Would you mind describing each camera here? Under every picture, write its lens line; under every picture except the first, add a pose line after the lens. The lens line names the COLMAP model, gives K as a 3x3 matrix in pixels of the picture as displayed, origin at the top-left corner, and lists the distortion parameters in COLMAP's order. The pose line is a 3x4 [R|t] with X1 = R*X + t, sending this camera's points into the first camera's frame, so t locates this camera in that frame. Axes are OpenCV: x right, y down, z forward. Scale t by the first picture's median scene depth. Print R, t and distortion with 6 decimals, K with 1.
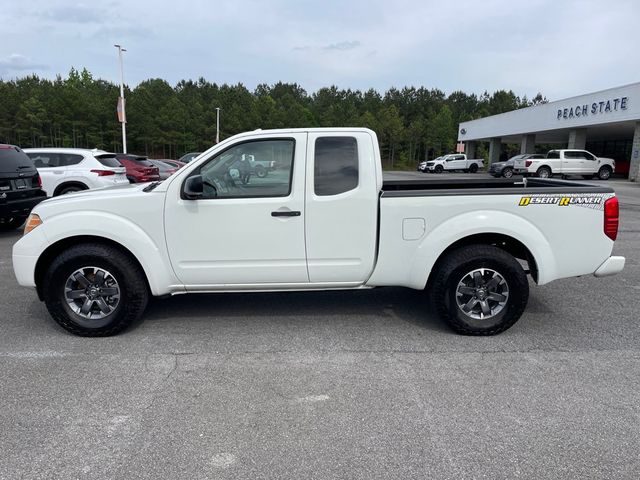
lens RADIAL K [[487.2, 0, 314.6], [0, 487.2, 242.3], [0, 0, 1]] dist [0.080973, -0.110447]
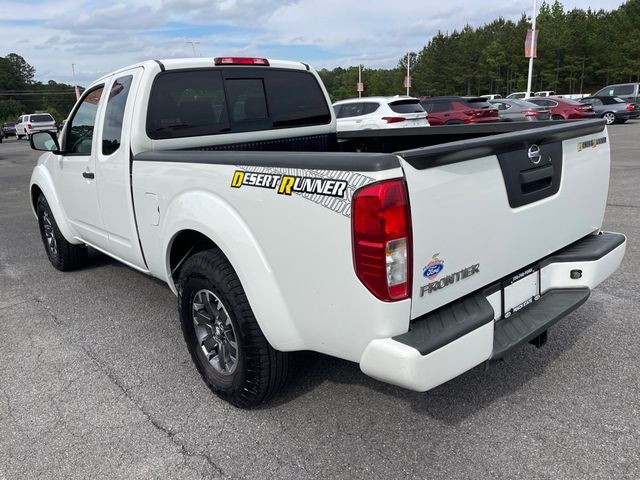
lens RADIAL K [[487.2, 0, 314.6], [0, 487.2, 242.3], [0, 0, 1]] dist [0.080973, -0.110447]
pose [[0.630697, 0.158678, -0.759633, 0.247744], [-0.069874, 0.986508, 0.148055, -0.028422], [0.772877, -0.040299, 0.633275, 0.212144]]
